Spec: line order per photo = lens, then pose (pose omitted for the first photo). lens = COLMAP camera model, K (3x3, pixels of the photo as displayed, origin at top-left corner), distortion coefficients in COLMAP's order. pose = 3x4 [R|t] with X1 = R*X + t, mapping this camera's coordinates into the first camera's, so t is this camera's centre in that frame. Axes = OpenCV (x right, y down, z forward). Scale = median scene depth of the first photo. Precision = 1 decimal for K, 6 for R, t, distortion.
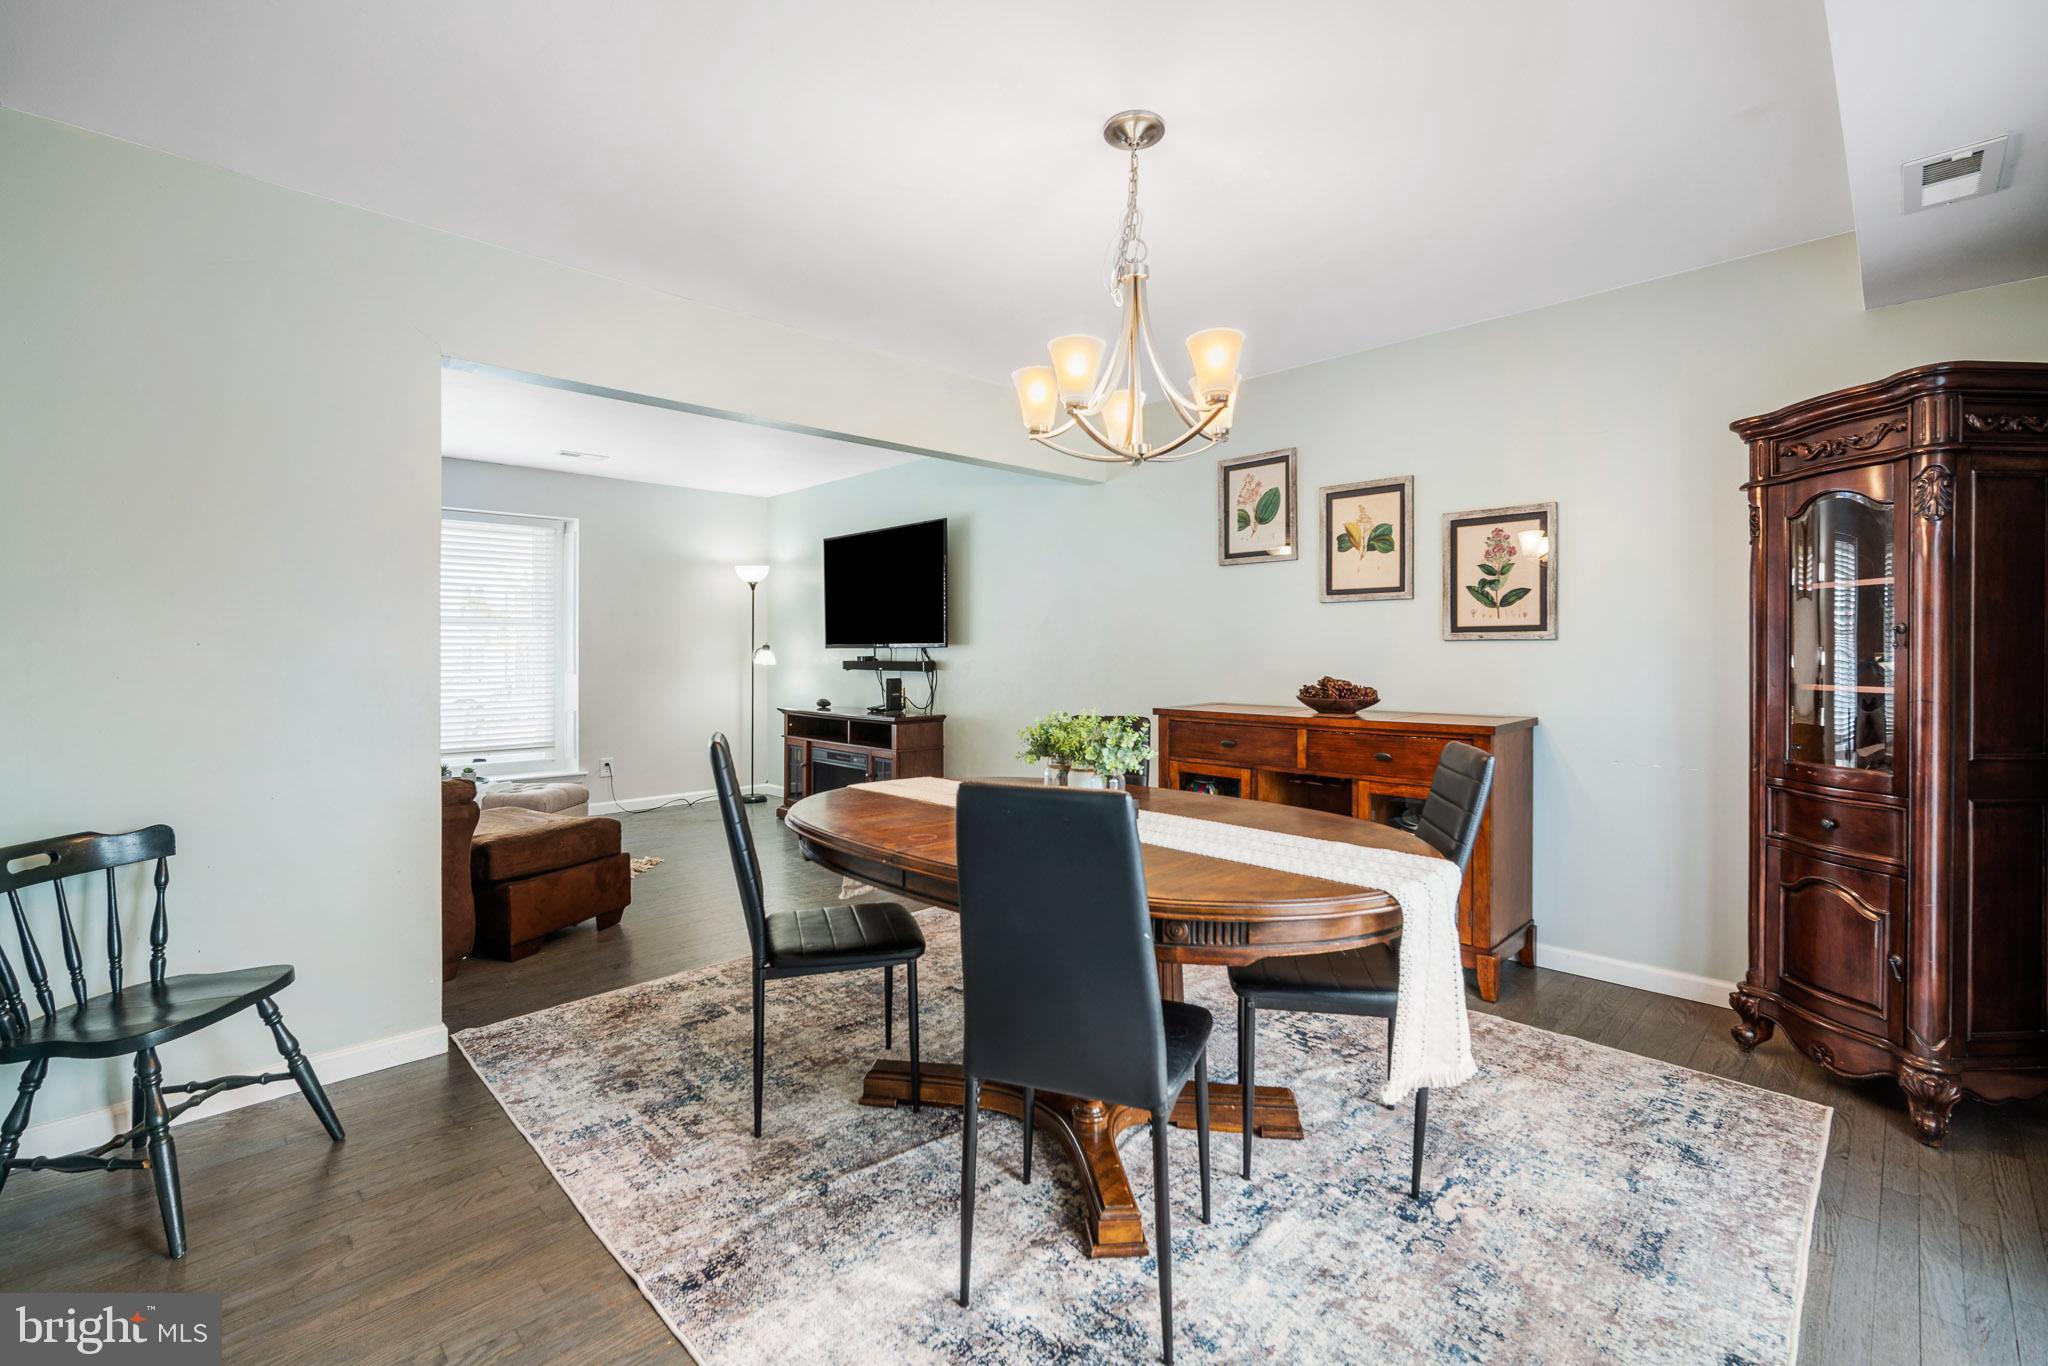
lens RADIAL K [[893.2, 0, 1019.5], [0, 893.2, 652.4], [0, 0, 1]] dist [-0.003002, -0.000086]
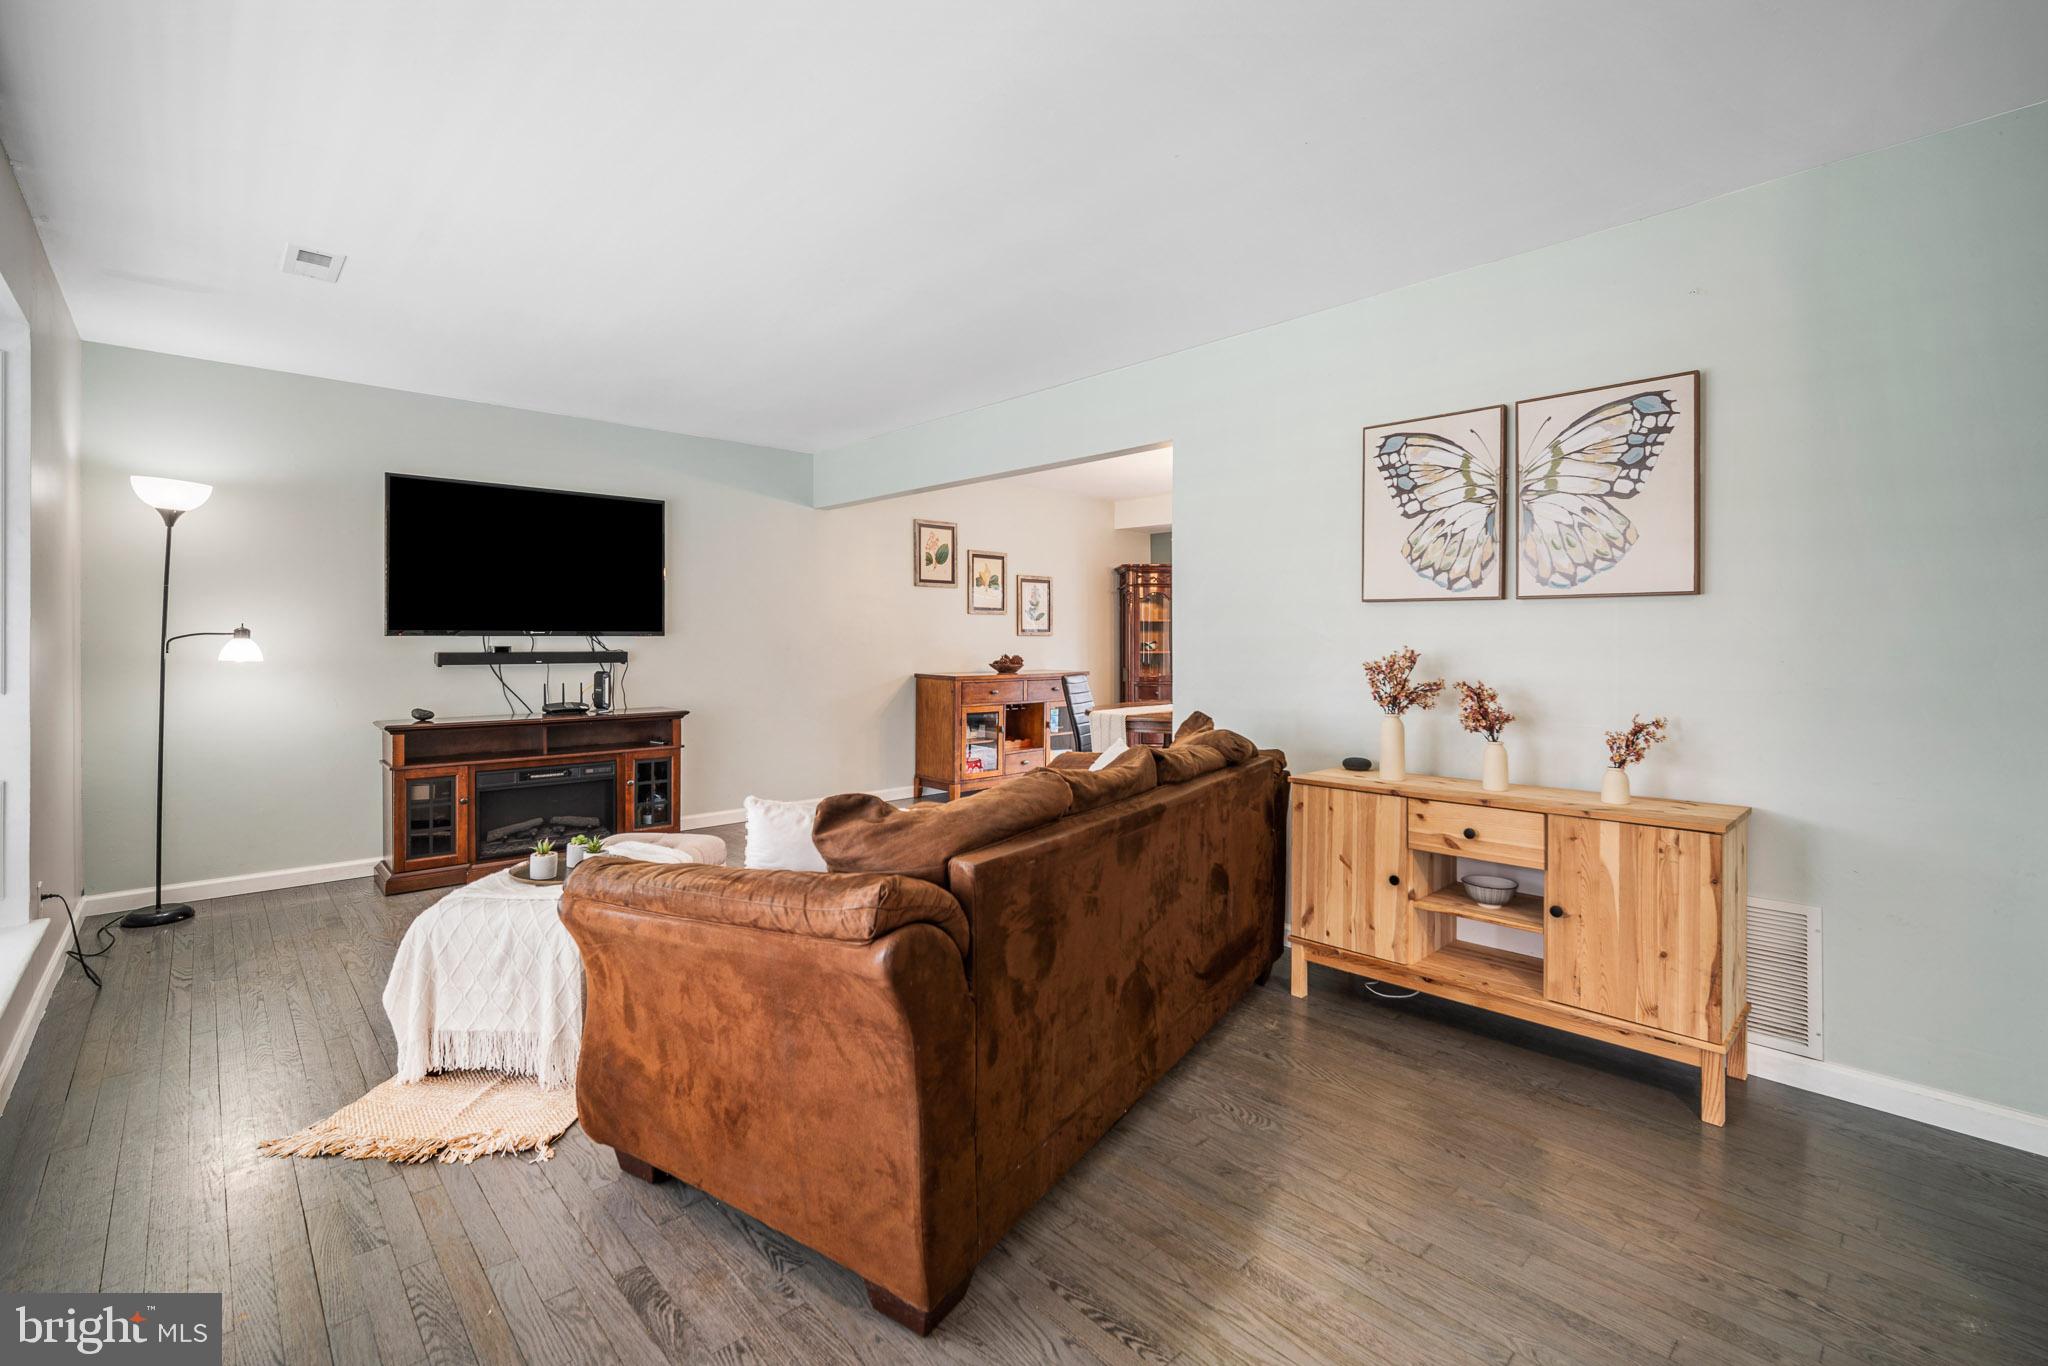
lens RADIAL K [[895.9, 0, 1020.5], [0, 895.9, 641.1], [0, 0, 1]] dist [-0.007242, -0.000027]
pose [[0.031219, -0.000367, 0.999513, -1.448800], [-0.000942, 0.999999, 0.000396, -0.001675], [-0.999512, -0.000954, 0.031218, 0.832326]]
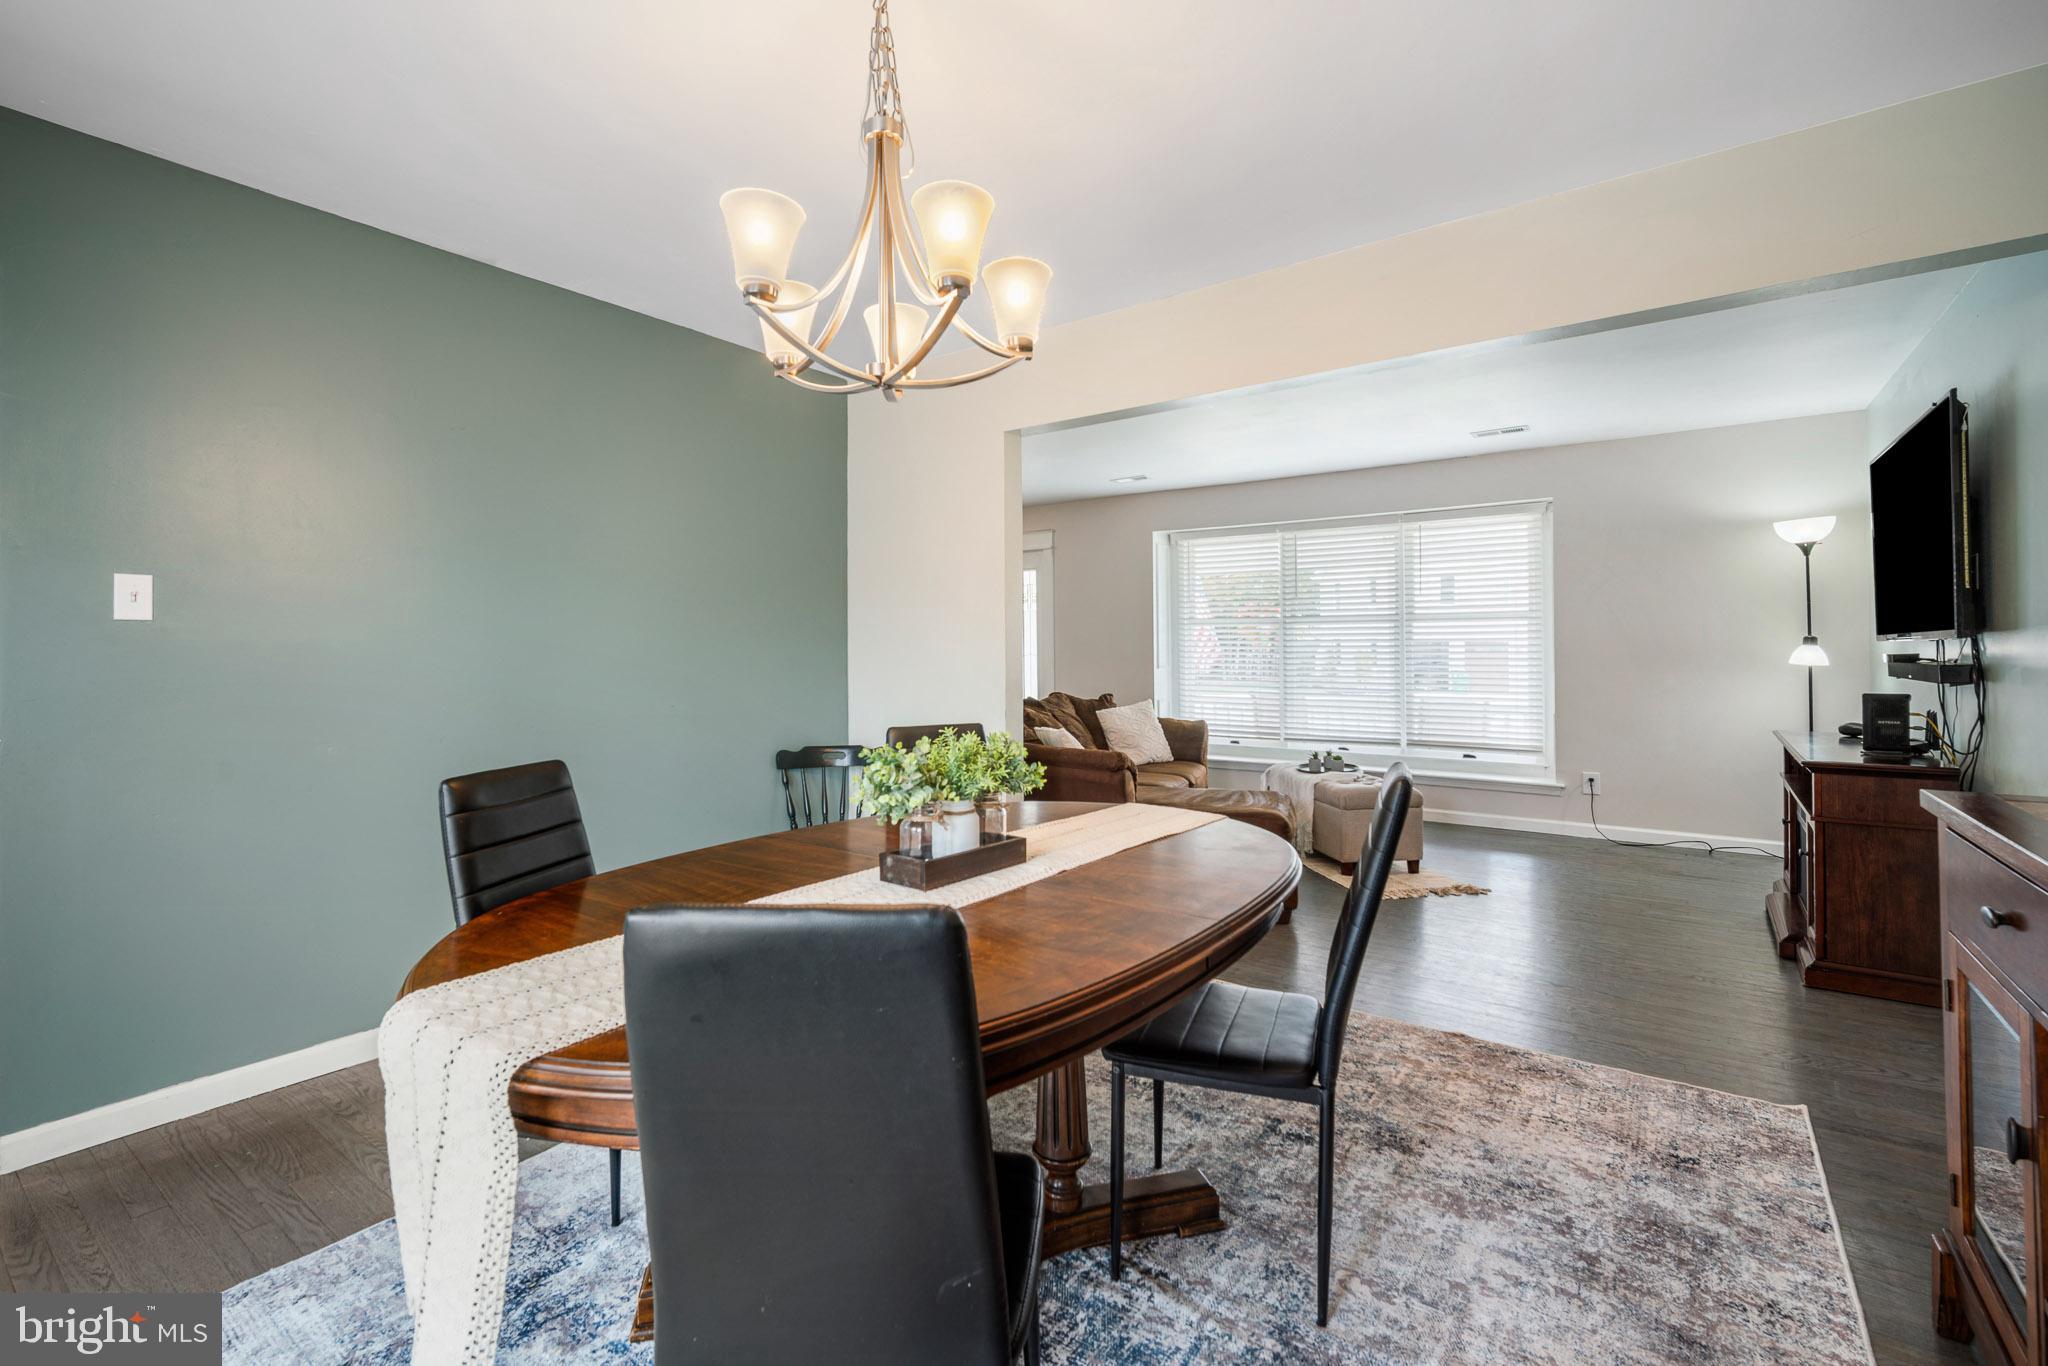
lens RADIAL K [[893.2, 0, 1019.5], [0, 893.2, 652.4], [0, 0, 1]] dist [-0.003002, -0.000086]
pose [[0.156074, 0.004360, -0.987736, 0.478833], [0.001109, 0.999989, 0.004590, -0.000243], [0.987745, -0.001812, 0.156067, 0.547806]]
